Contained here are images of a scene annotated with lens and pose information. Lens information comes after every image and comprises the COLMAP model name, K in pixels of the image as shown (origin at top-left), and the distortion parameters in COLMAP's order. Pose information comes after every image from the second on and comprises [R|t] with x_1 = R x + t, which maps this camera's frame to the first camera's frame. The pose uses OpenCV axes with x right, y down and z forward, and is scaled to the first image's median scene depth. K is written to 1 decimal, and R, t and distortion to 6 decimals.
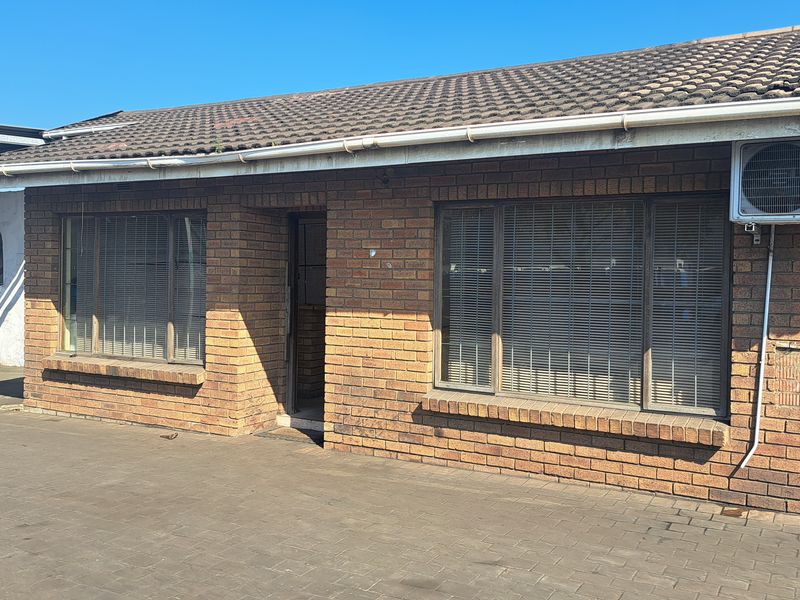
lens RADIAL K [[765.6, 0, 402.6], [0, 765.6, 301.8], [0, 0, 1]] dist [0.053460, 0.013042]
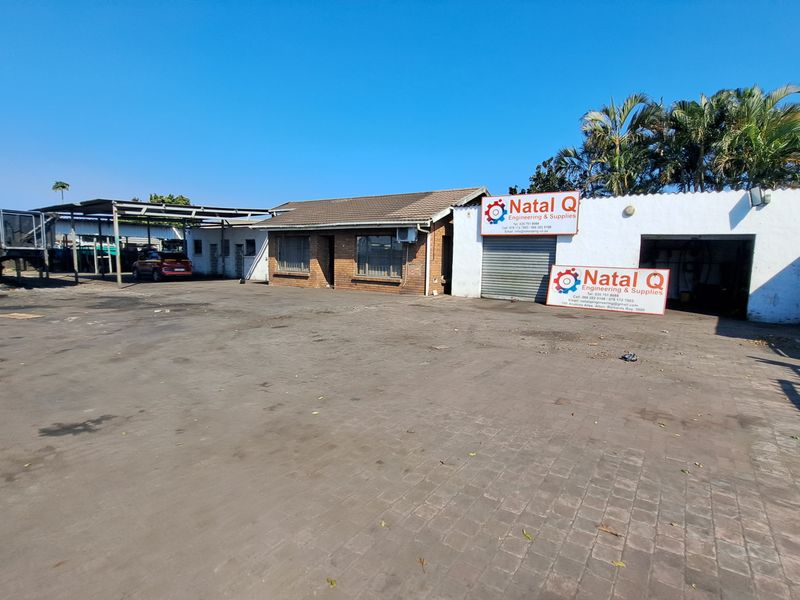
lens RADIAL K [[432.7, 0, 389.9], [0, 432.7, 302.0], [0, 0, 1]] dist [-0.012847, -0.006302]
pose [[0.993621, 0.013057, -0.112009, 0.506829], [-0.004298, 0.996938, 0.078083, 0.063500], [0.112685, -0.077103, 0.990635, -1.496257]]
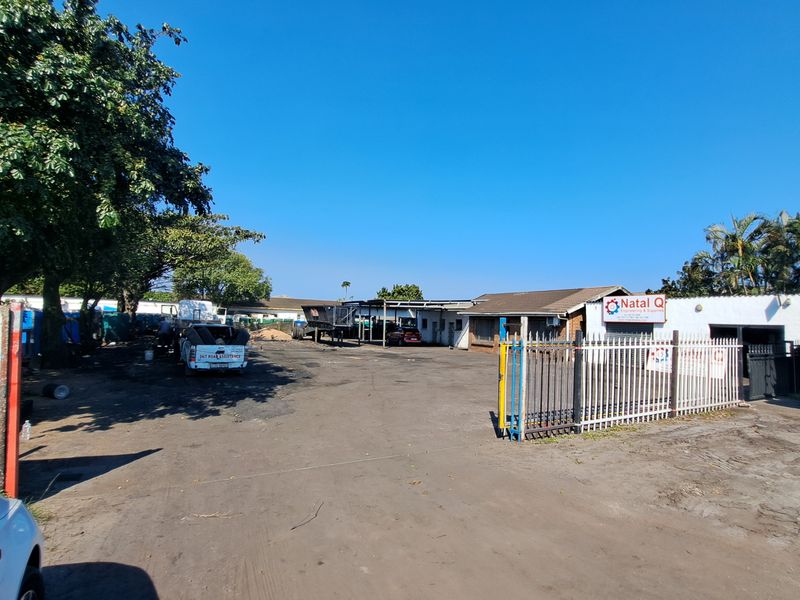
lens RADIAL K [[432.7, 0, 394.1], [0, 432.7, 304.6], [0, 0, 1]] dist [-0.012847, -0.006302]
pose [[0.833003, -0.013999, -0.553091, 1.167831], [-0.031089, 0.996916, -0.072055, 0.051219], [0.552394, 0.077218, 0.829999, -2.777050]]
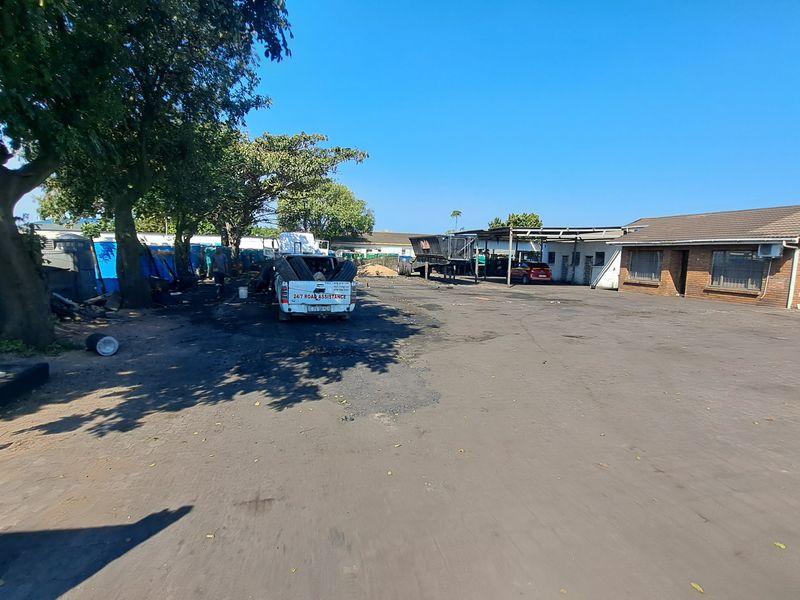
lens RADIAL K [[432.7, 0, 388.7], [0, 432.7, 313.5], [0, 0, 1]] dist [-0.012847, -0.006302]
pose [[0.679005, 0.095588, -0.727884, 0.651683], [-0.032617, 0.994436, 0.100166, 0.072093], [0.733409, -0.044272, 0.678344, -2.394632]]
